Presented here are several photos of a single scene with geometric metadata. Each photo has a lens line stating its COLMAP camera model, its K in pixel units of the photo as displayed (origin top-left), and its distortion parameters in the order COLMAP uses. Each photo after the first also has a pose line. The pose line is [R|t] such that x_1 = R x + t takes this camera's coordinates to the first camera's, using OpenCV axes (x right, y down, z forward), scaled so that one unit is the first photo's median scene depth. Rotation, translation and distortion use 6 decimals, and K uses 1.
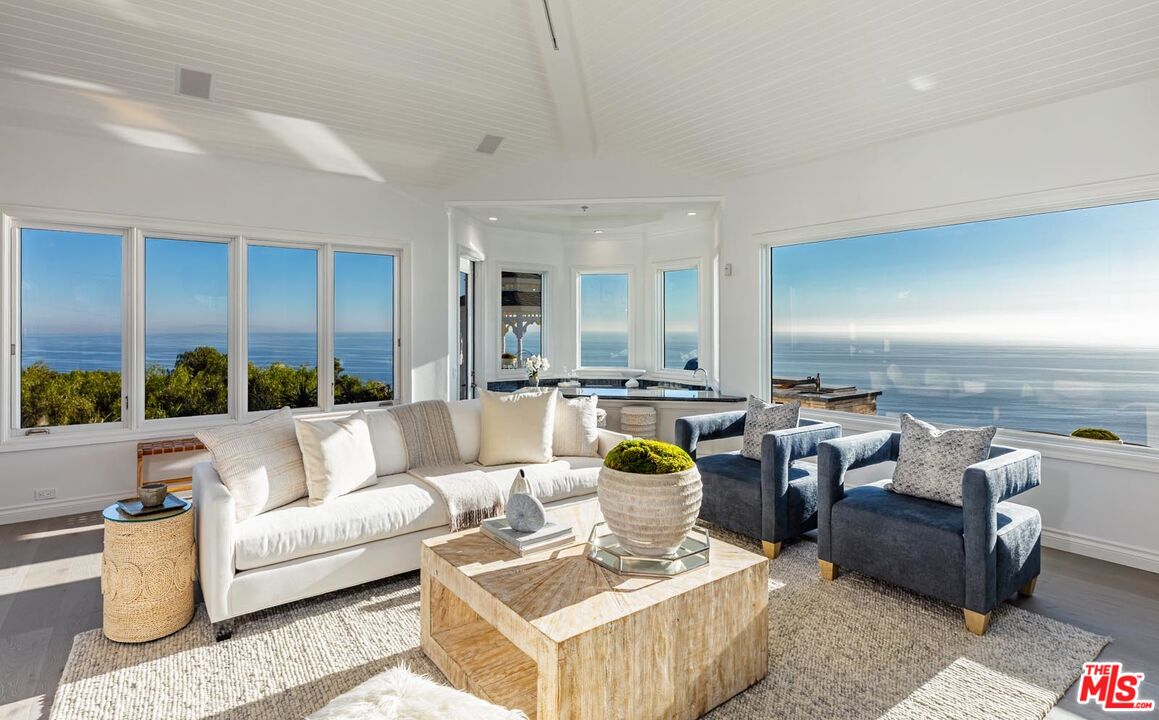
lens RADIAL K [[572.3, 0, 581.0], [0, 572.3, 350.3], [0, 0, 1]] dist [-0.000728, -0.001044]
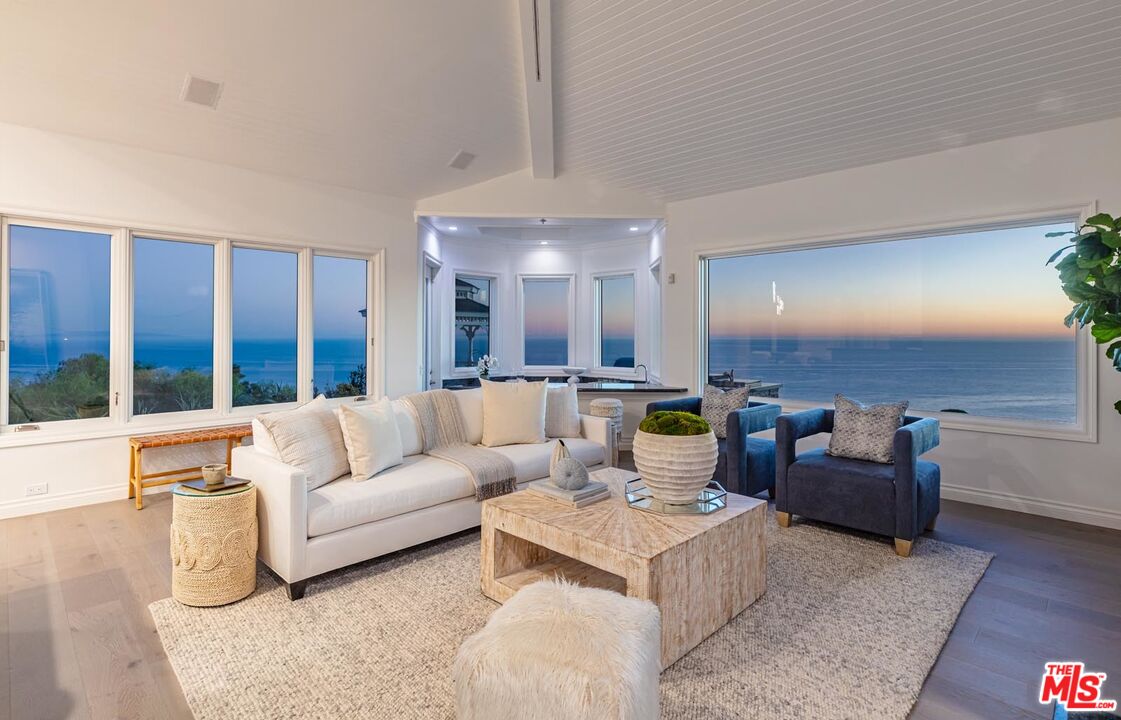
lens RADIAL K [[542.9, 0, 559.2], [0, 542.9, 355.4], [0, 0, 1]] dist [-0.005665, 0.000114]
pose [[0.990356, -0.004433, 0.138473, -0.239704], [0.004468, 0.999990, 0.000059, 0.029611], [-0.138472, 0.000560, 0.990366, -0.109026]]
